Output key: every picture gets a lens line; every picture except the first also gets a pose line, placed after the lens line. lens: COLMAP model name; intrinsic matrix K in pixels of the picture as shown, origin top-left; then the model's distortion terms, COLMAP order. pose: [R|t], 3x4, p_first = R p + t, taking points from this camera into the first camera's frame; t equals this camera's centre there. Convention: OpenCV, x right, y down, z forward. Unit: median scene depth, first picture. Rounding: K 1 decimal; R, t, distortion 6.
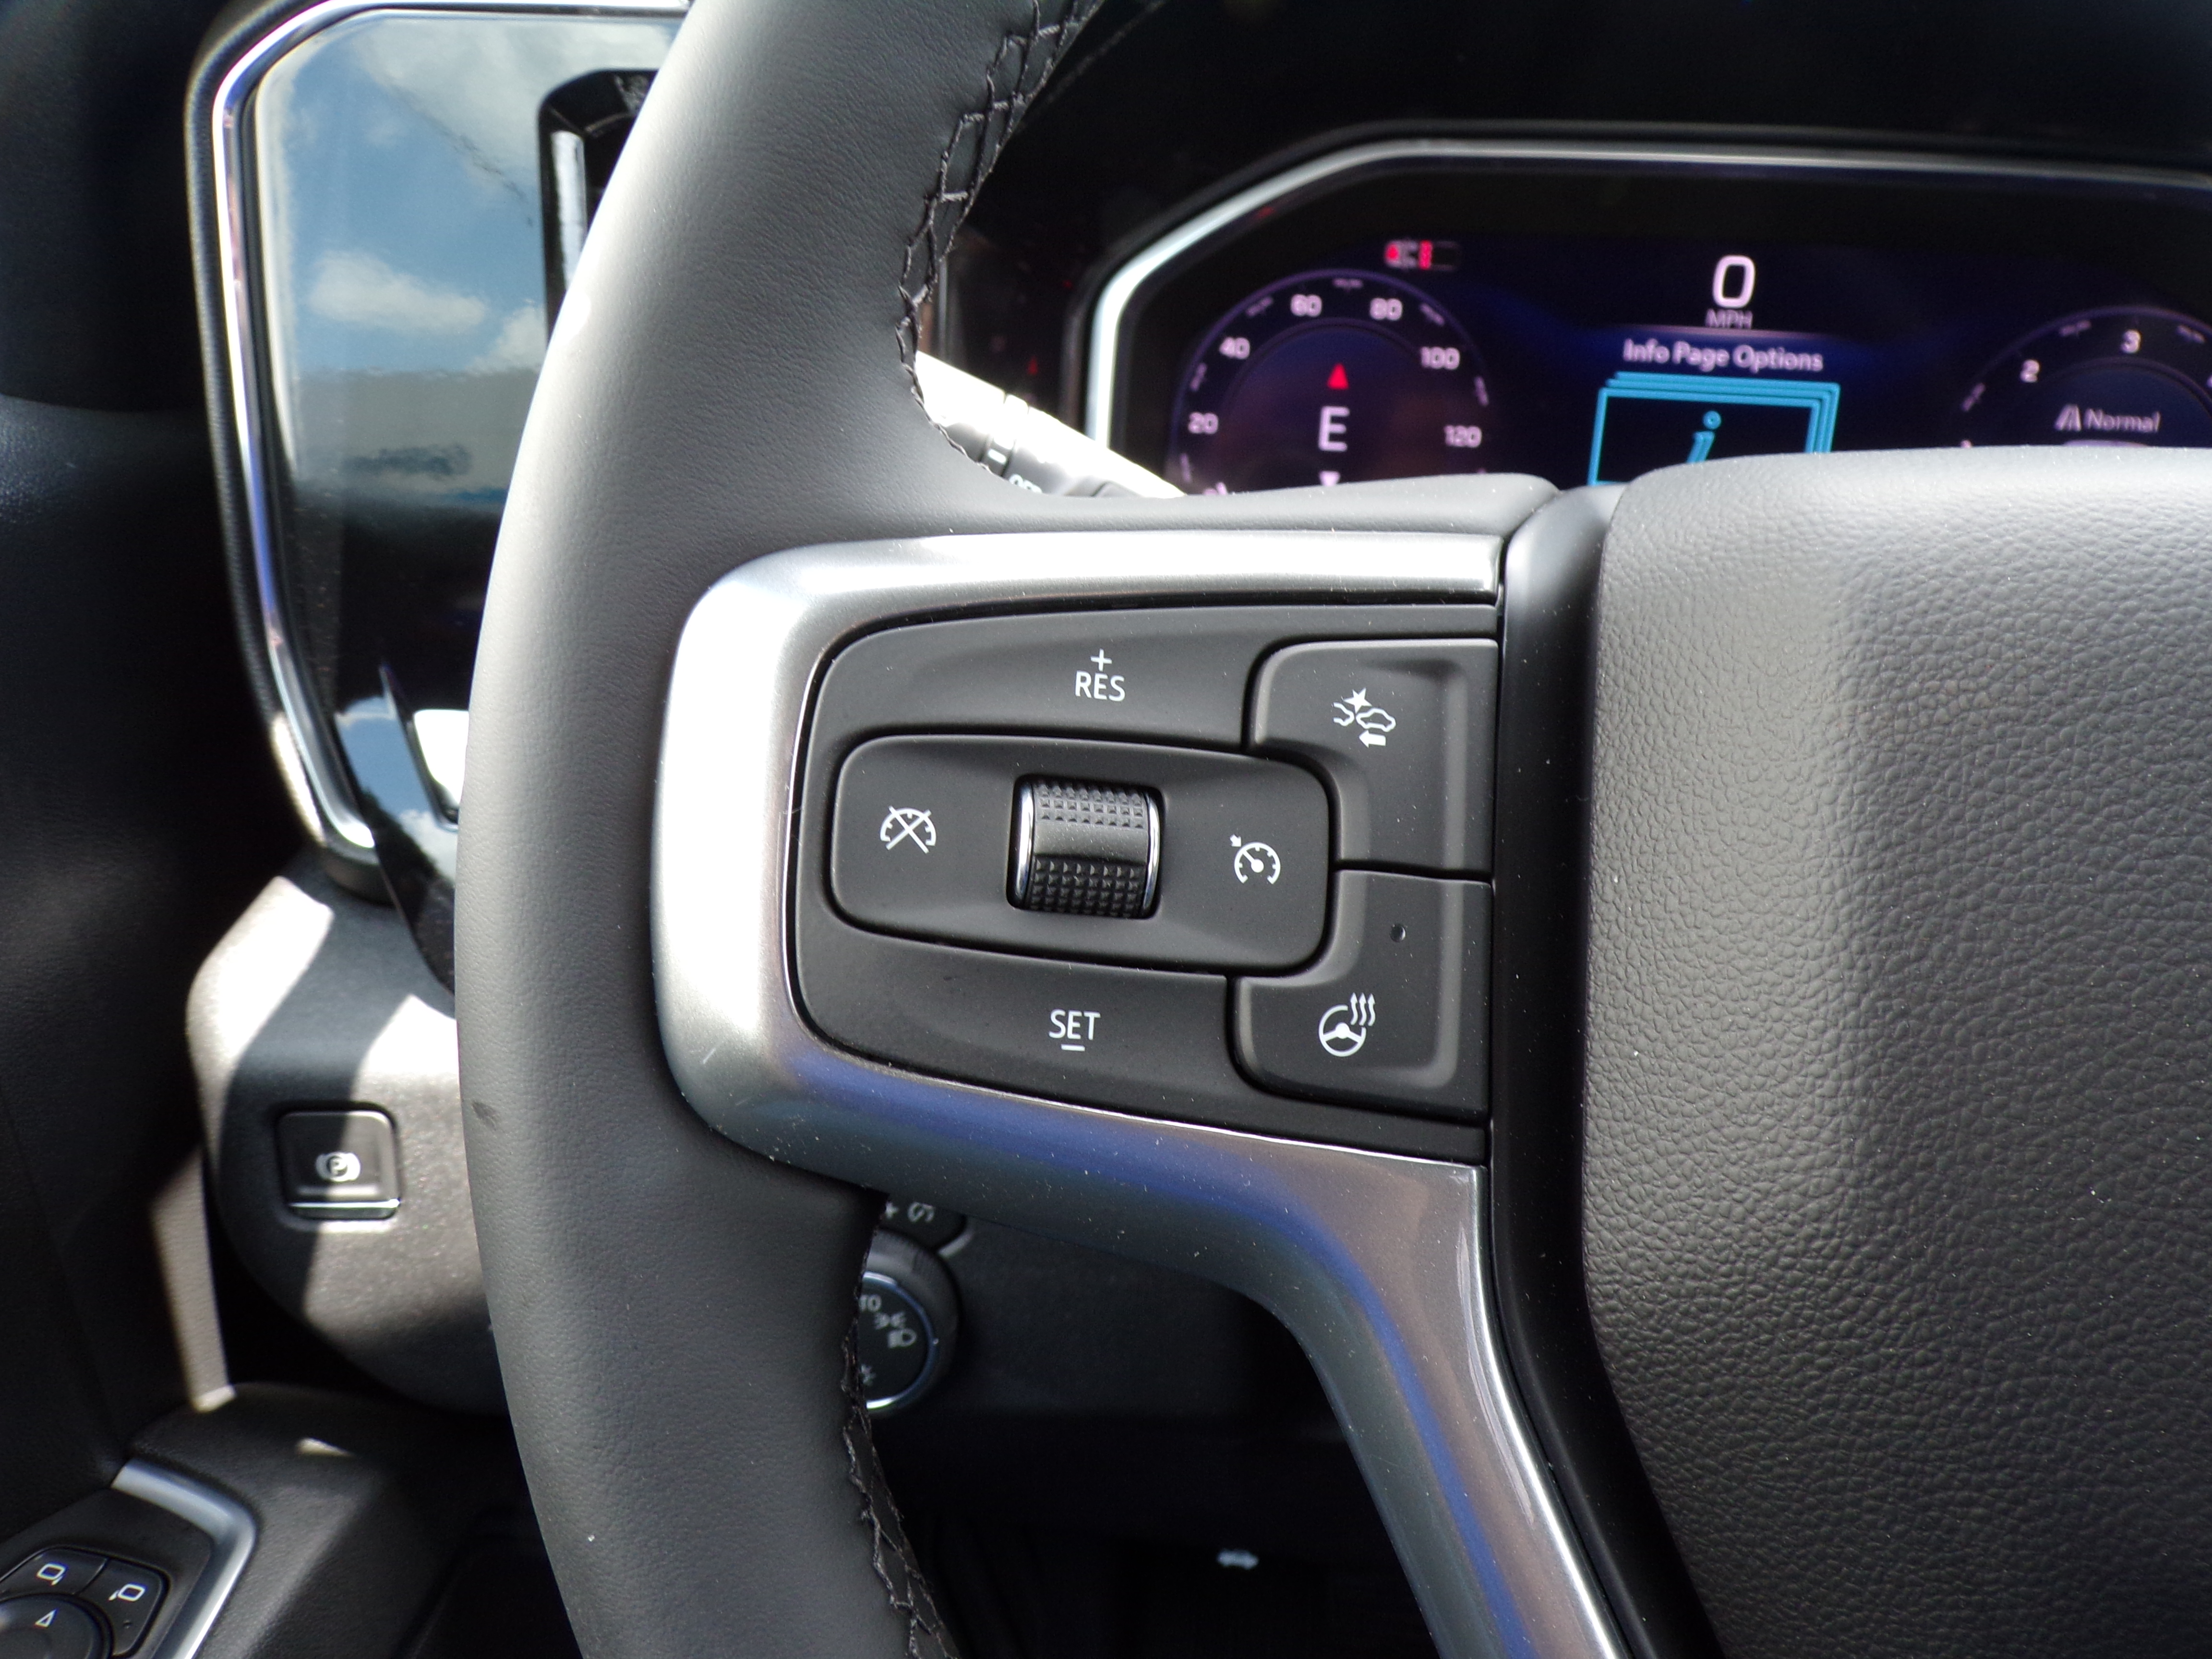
lens RADIAL K [[1557.2, 0, 1105.6], [0, 1557.2, 809.0], [0, 0, 1]] dist [0.011835, -0.005522]
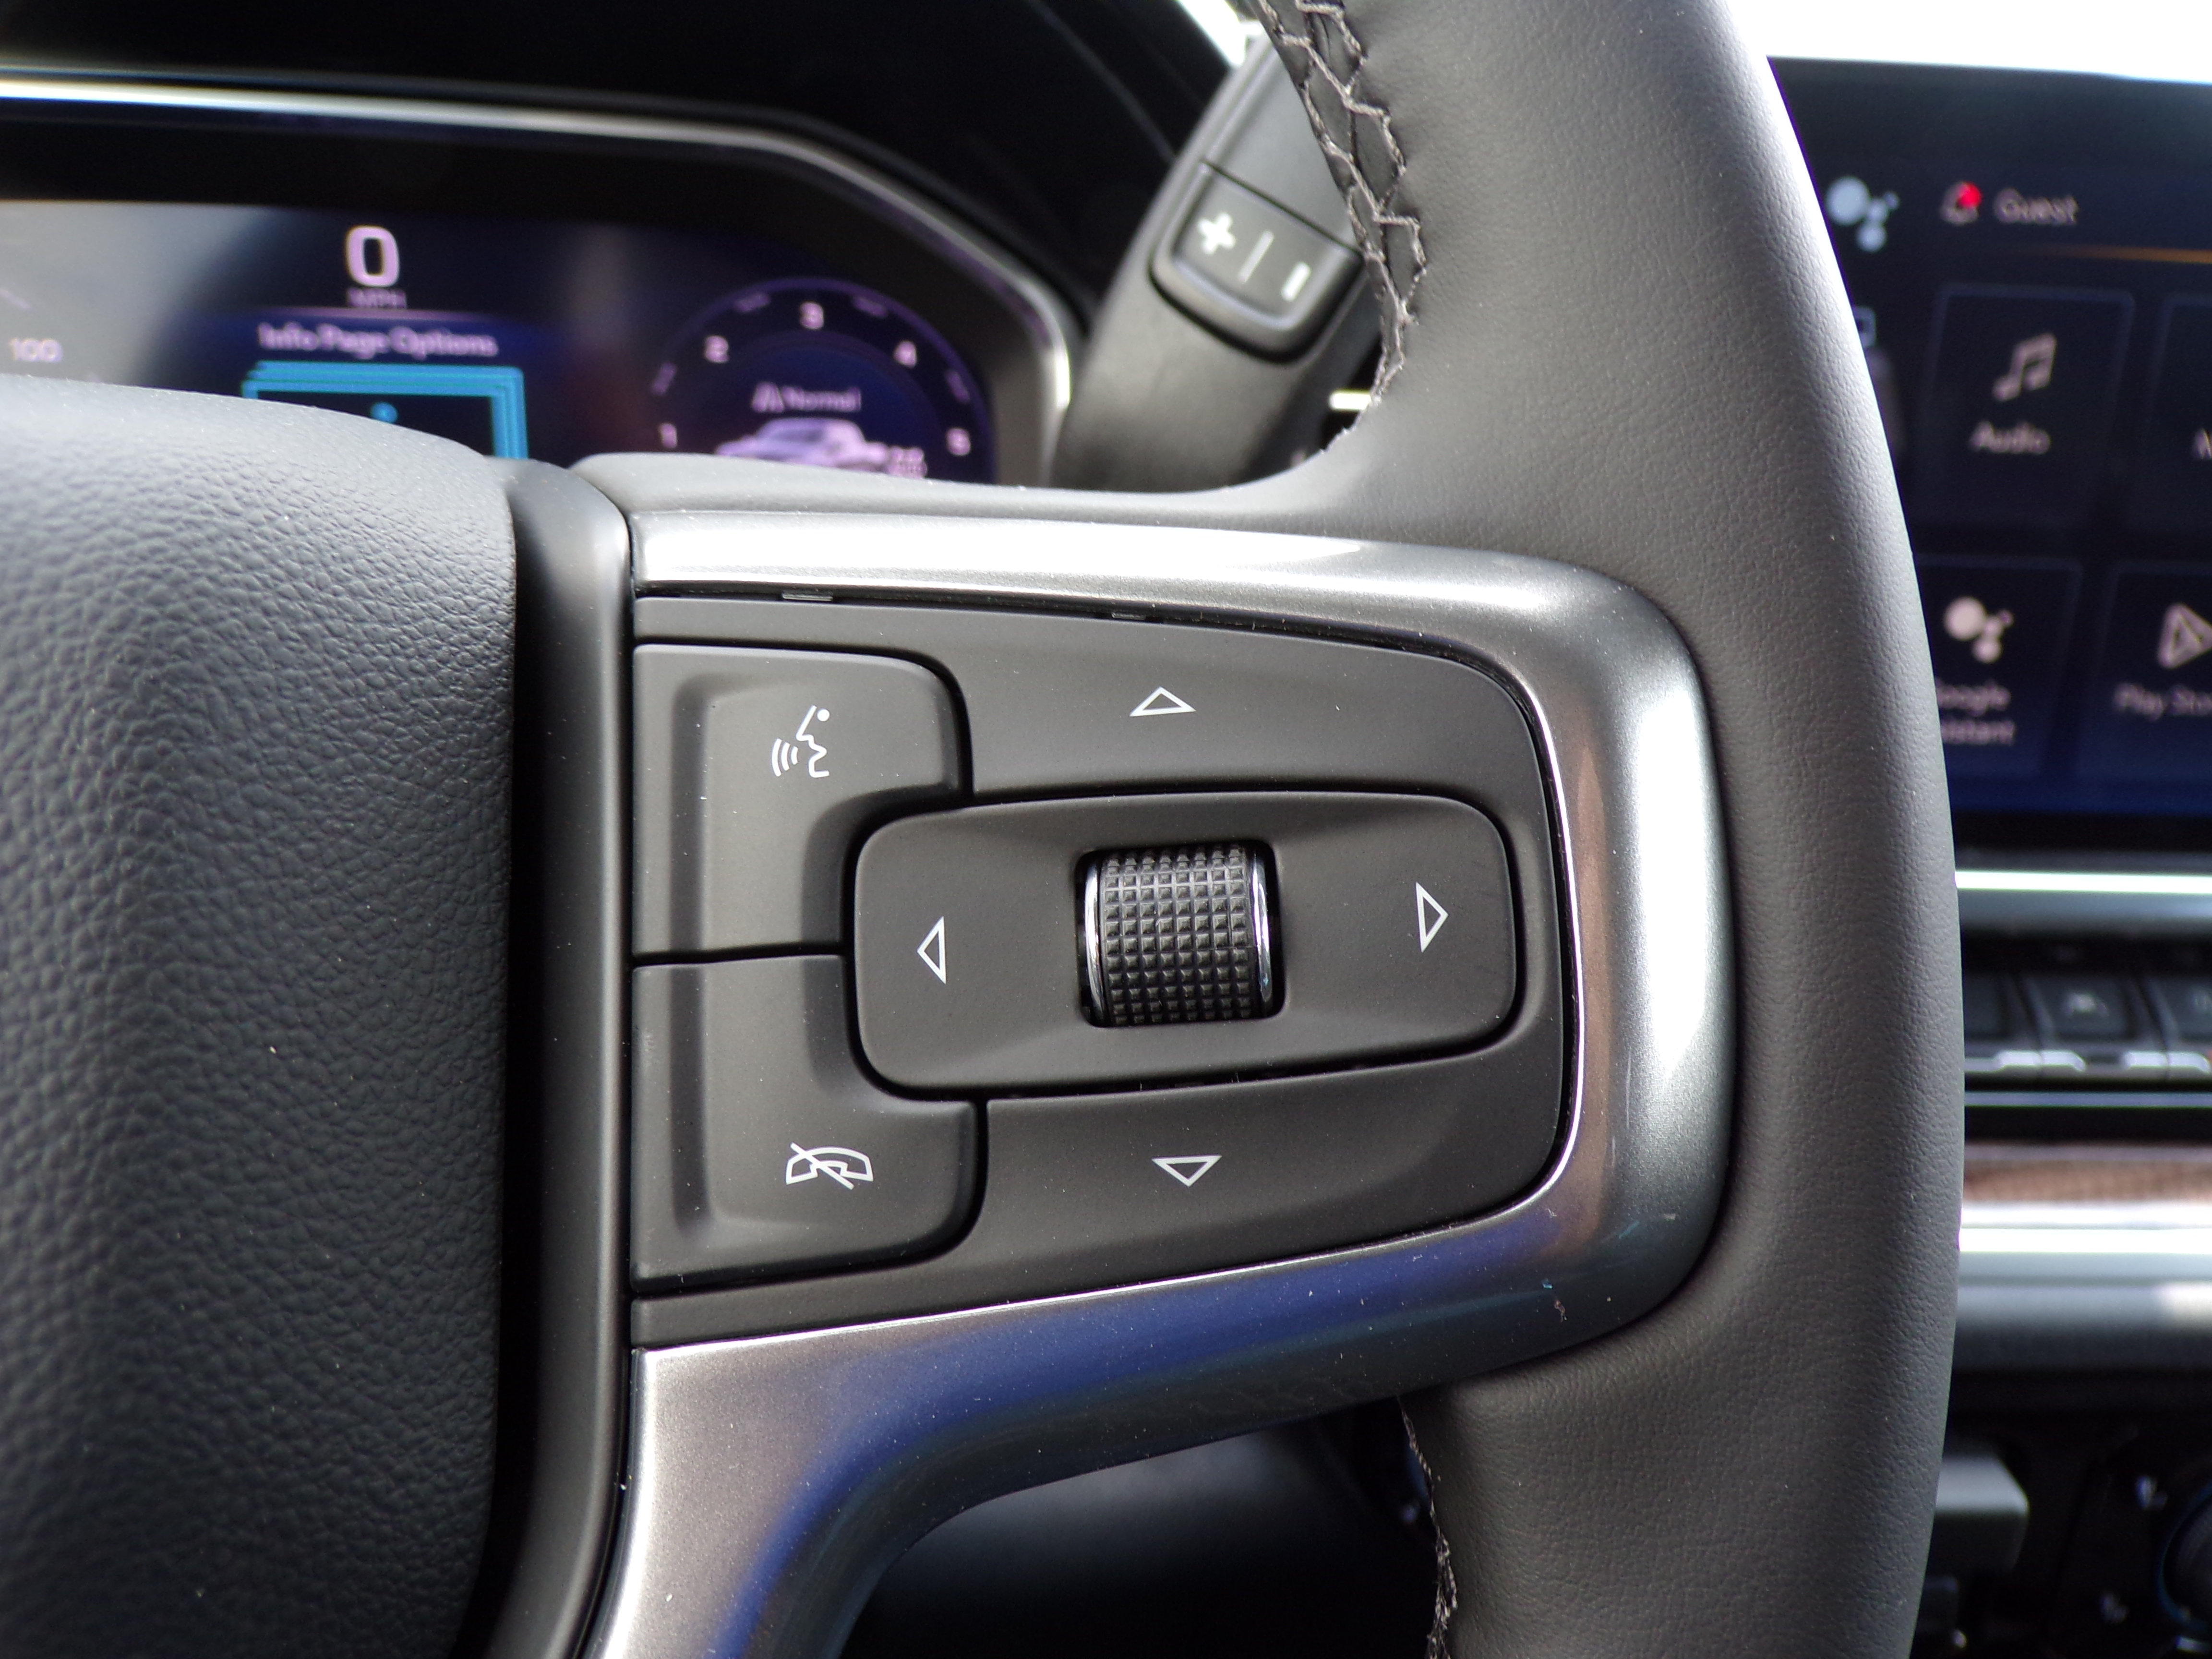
lens RADIAL K [[1557.2, 0, 1120.8], [0, 1557.2, 790.6], [0, 0, 1]] dist [0.011835, -0.005522]
pose [[0.962089, -0.097338, 0.254776, 1.447540], [0.107325, 0.993895, -0.025560, 0.087182], [-0.250733, 0.051935, 0.966662, 0.120932]]
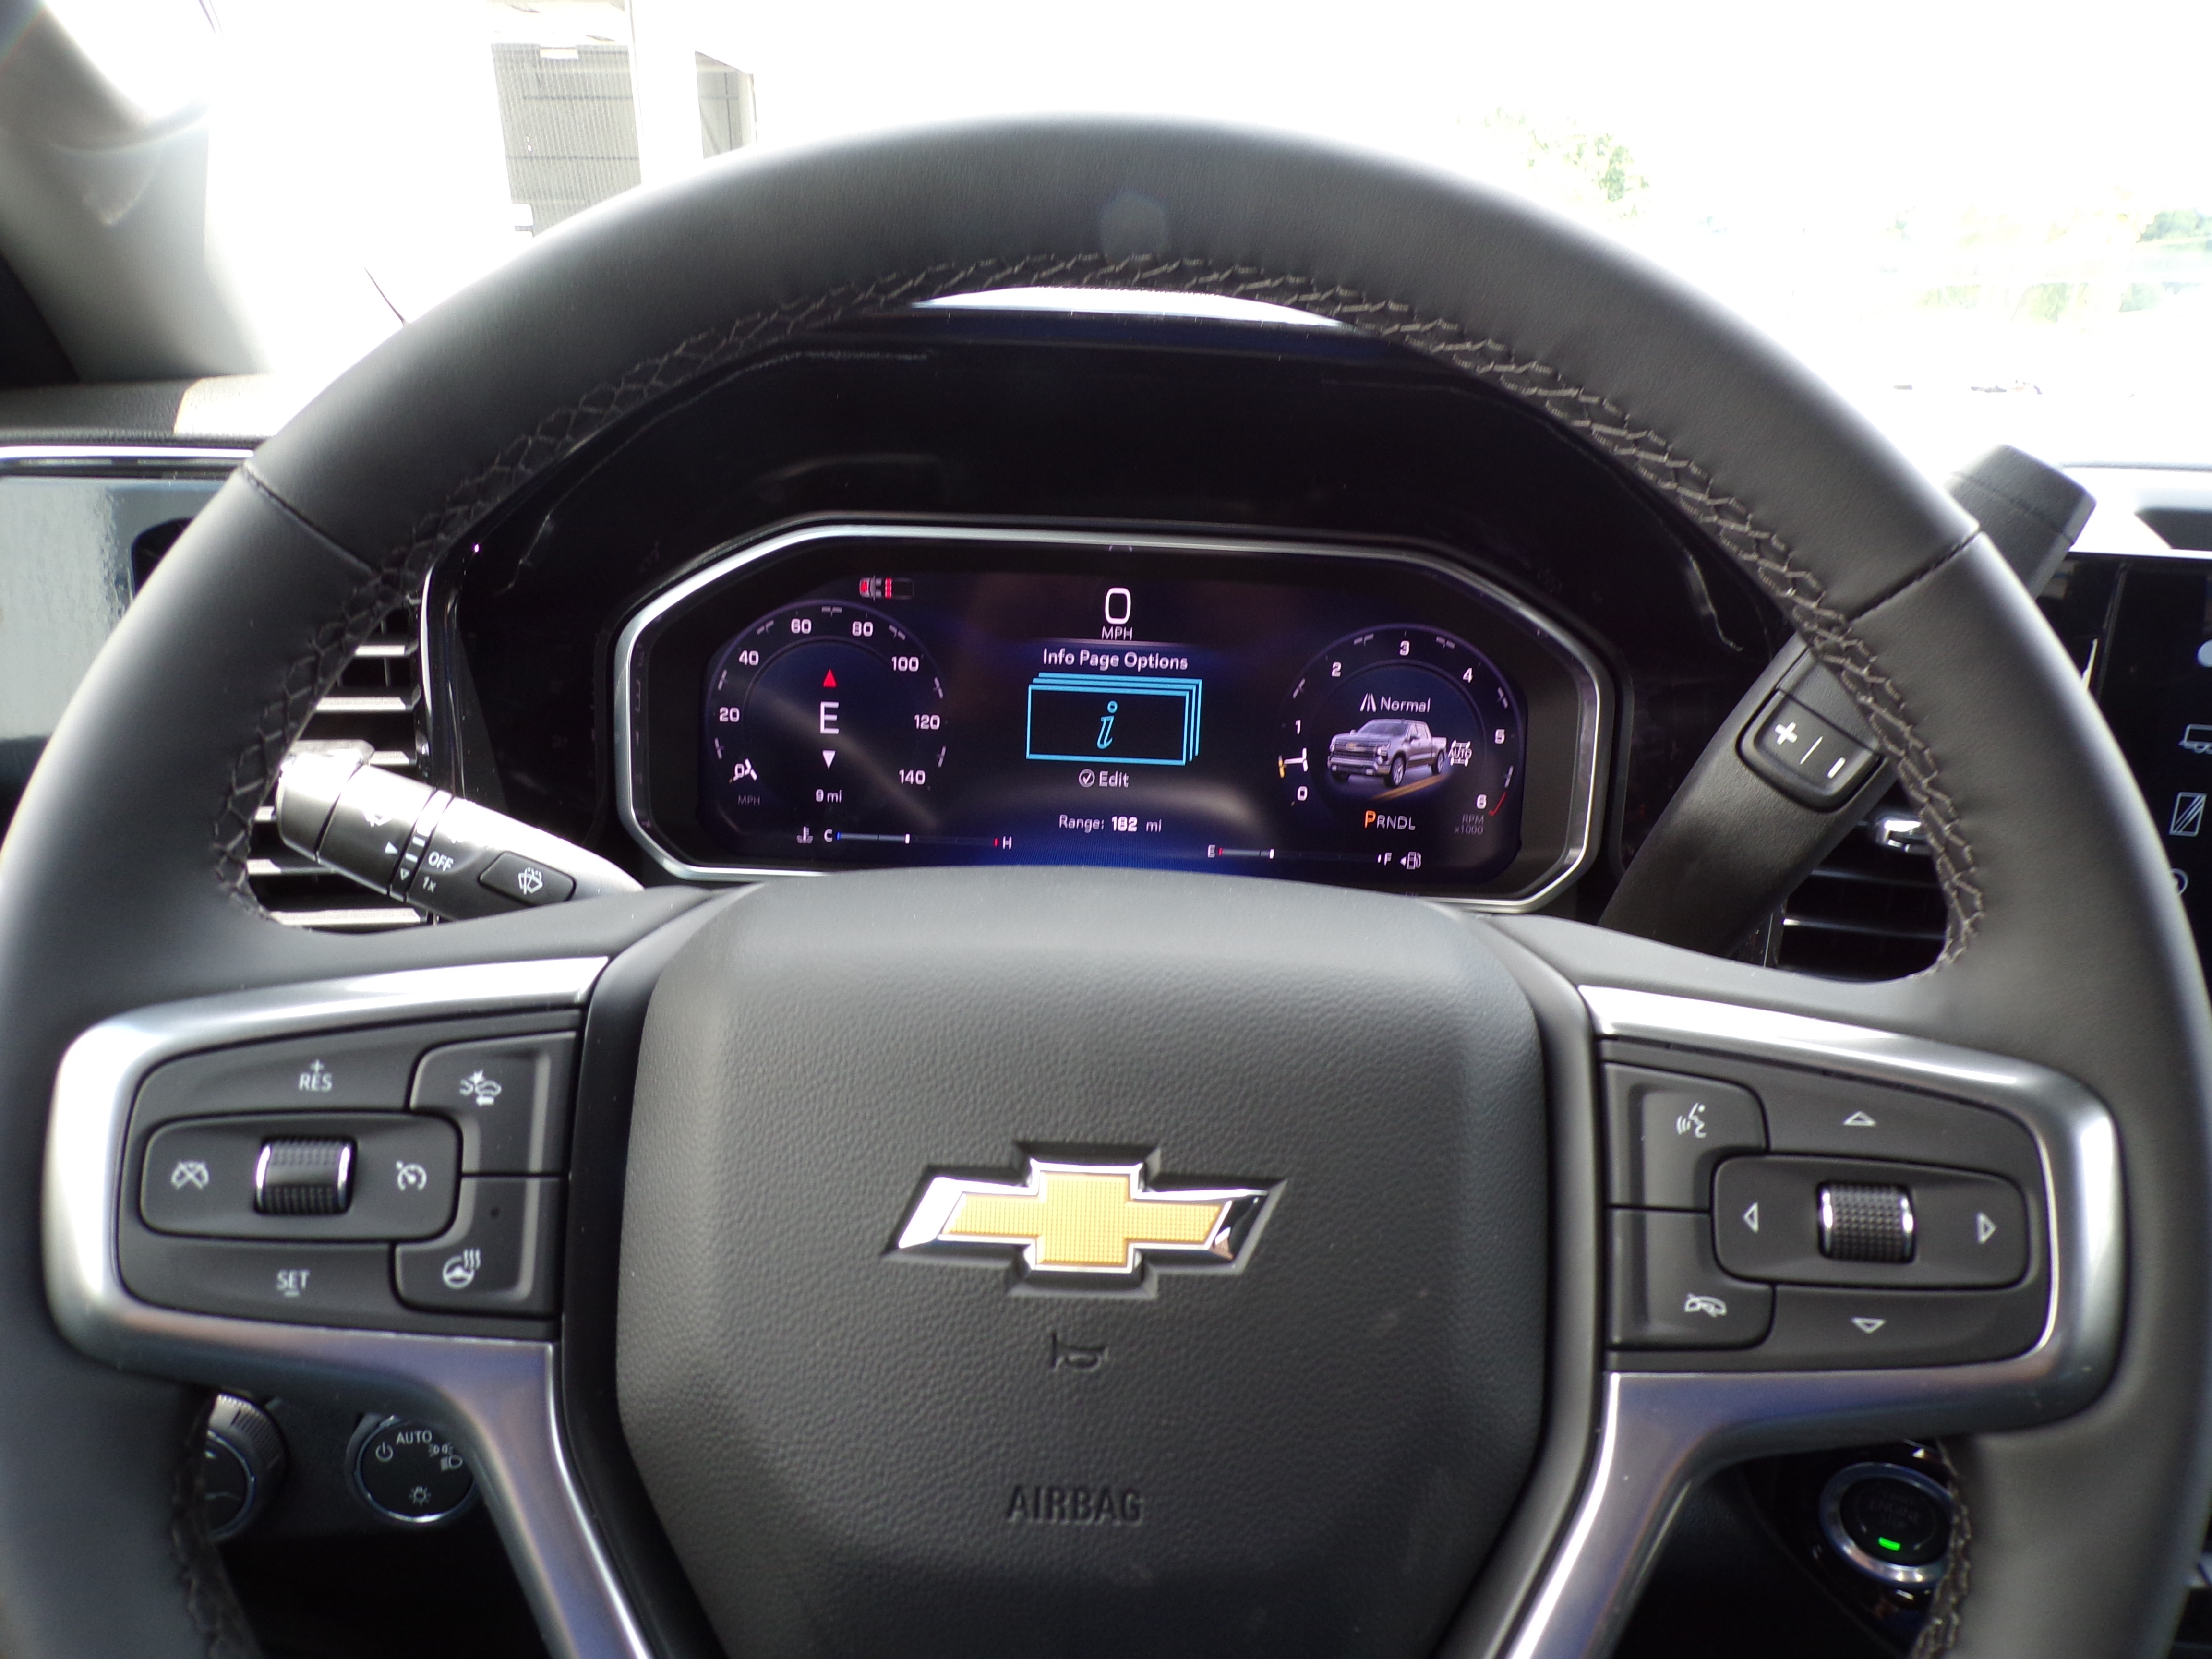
lens RADIAL K [[1557.2, 0, 1102.7], [0, 1557.2, 798.3], [0, 0, 1]] dist [0.011835, -0.005522]
pose [[0.996114, -0.035088, 0.080780, 0.720760], [0.040004, 0.997393, -0.060063, -0.245950], [-0.078462, 0.063061, 0.994921, -0.812791]]
